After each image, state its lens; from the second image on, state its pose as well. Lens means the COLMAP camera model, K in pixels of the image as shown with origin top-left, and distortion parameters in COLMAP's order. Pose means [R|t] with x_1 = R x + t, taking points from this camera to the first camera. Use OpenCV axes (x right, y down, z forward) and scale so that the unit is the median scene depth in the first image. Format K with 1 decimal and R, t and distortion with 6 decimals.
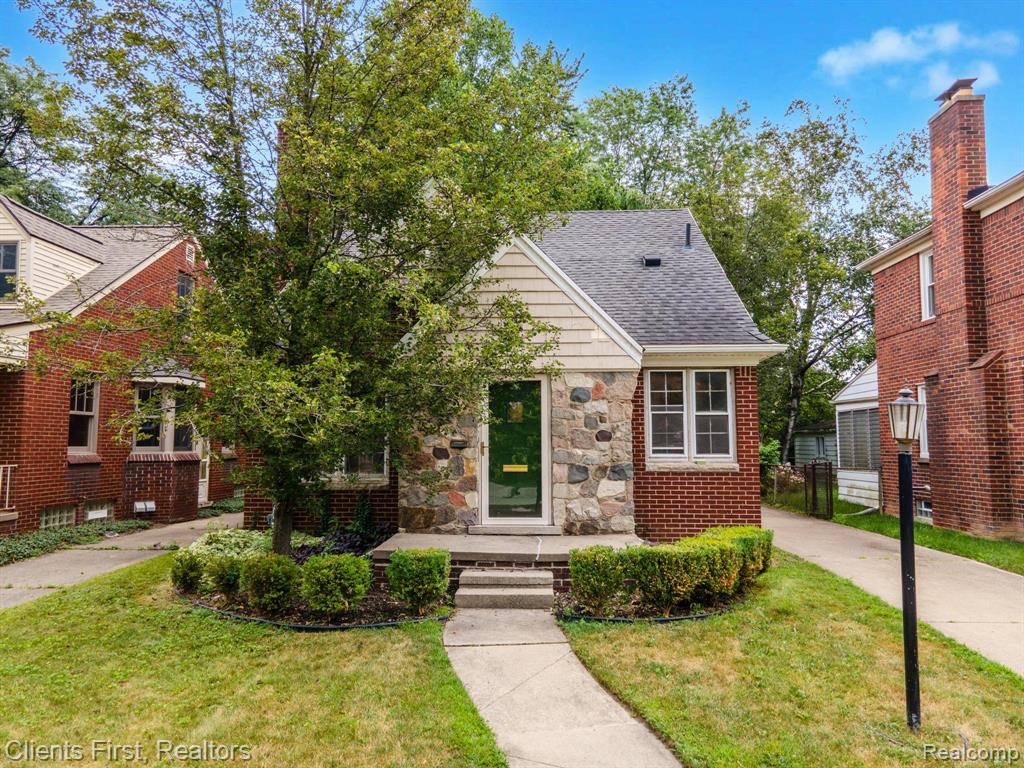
lens RADIAL K [[749.2, 0, 512.0], [0, 749.2, 384.0], [0, 0, 1]] dist [0.049980, -0.001361]
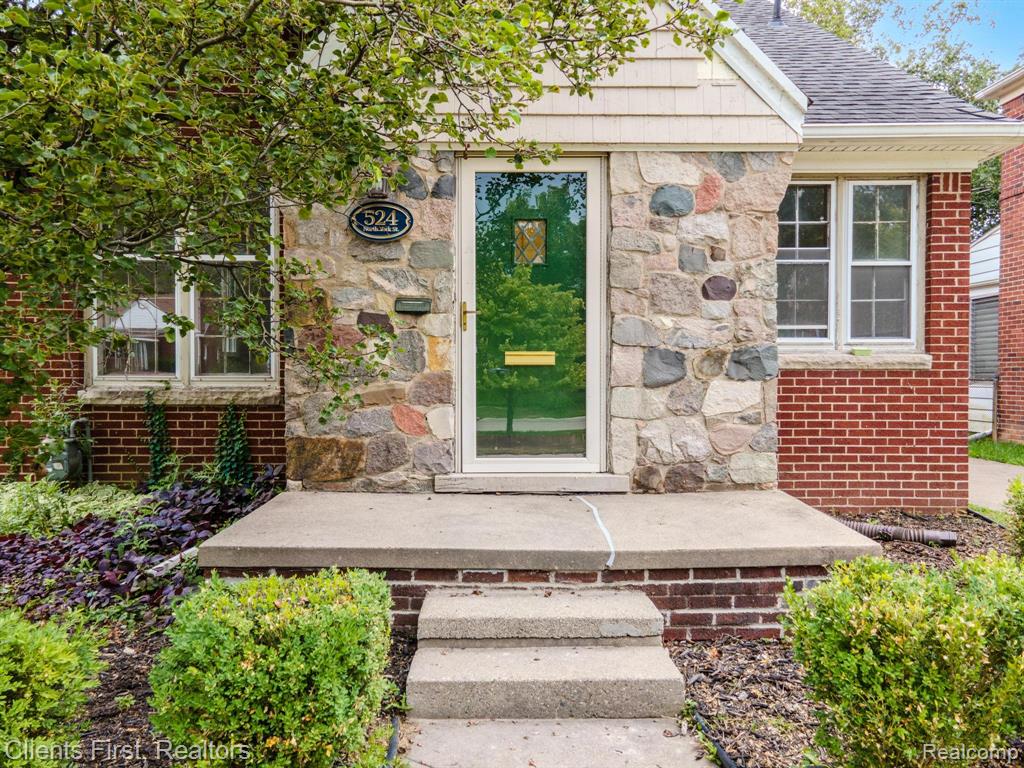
lens RADIAL K [[749.2, 0, 512.0], [0, 749.2, 384.0], [0, 0, 1]] dist [0.049980, -0.001361]
pose [[0.998048, -0.000856, 0.062446, -0.038384], [-0.005284, 0.995163, 0.098095, 0.082772], [-0.062228, -0.098233, 0.993216, 0.521563]]
